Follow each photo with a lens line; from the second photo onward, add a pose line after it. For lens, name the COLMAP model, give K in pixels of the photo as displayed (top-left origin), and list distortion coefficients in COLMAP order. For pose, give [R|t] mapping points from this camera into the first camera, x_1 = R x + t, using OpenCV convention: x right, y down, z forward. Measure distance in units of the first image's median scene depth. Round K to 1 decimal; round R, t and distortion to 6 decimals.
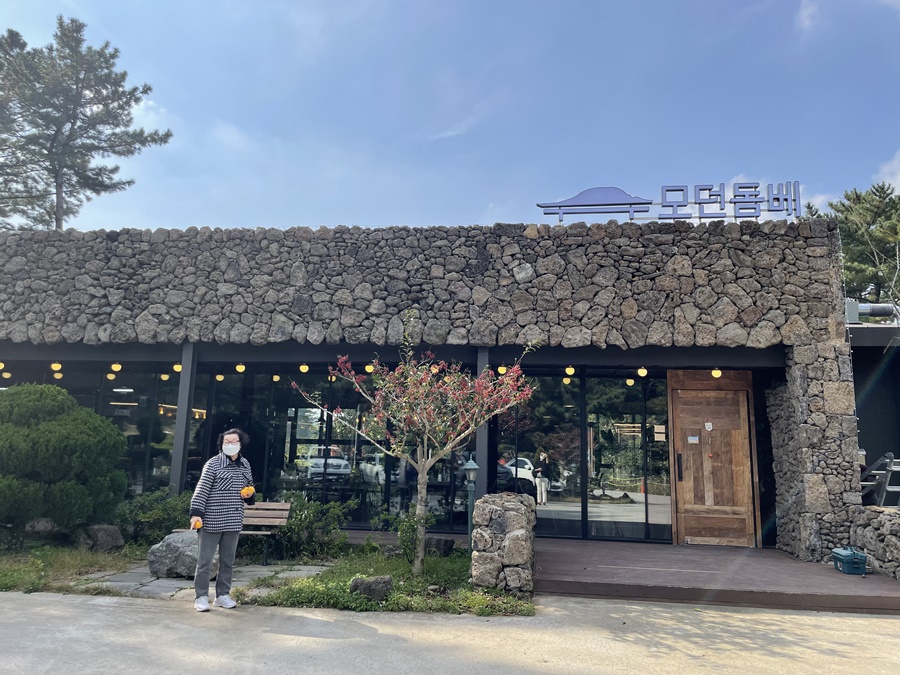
lens RADIAL K [[685.4, 0, 456.2], [0, 685.4, 328.8], [0, 0, 1]] dist [0.063152, -0.092396]
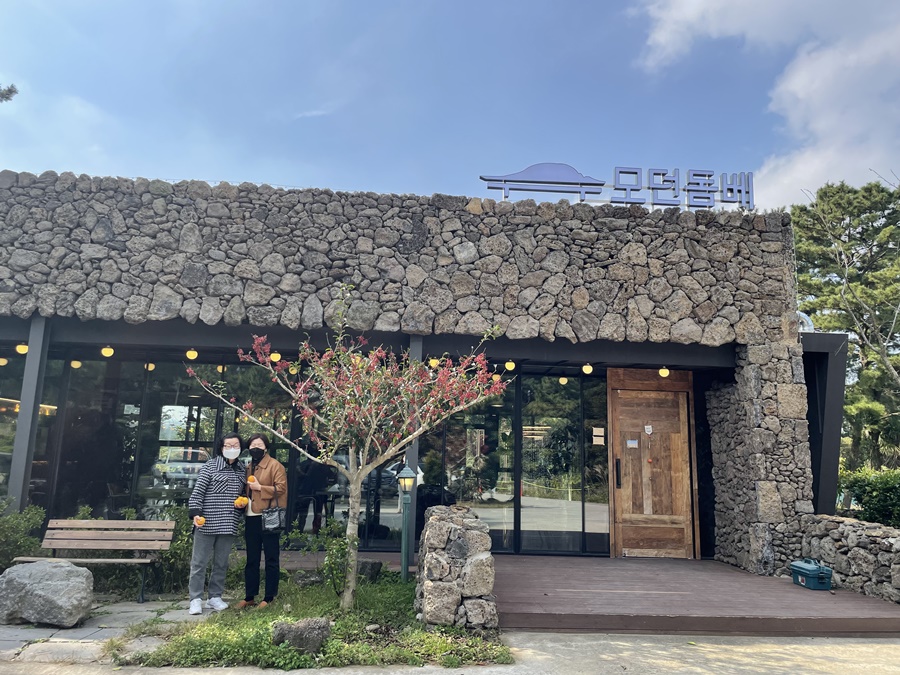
lens RADIAL K [[685.4, 0, 456.9], [0, 685.4, 332.0], [0, 0, 1]] dist [0.063152, -0.092396]
pose [[0.980864, 0.037152, 0.191115, -0.076320], [-0.037280, 0.999301, -0.002929, 0.023295], [-0.191090, -0.004252, 0.981563, 0.144637]]
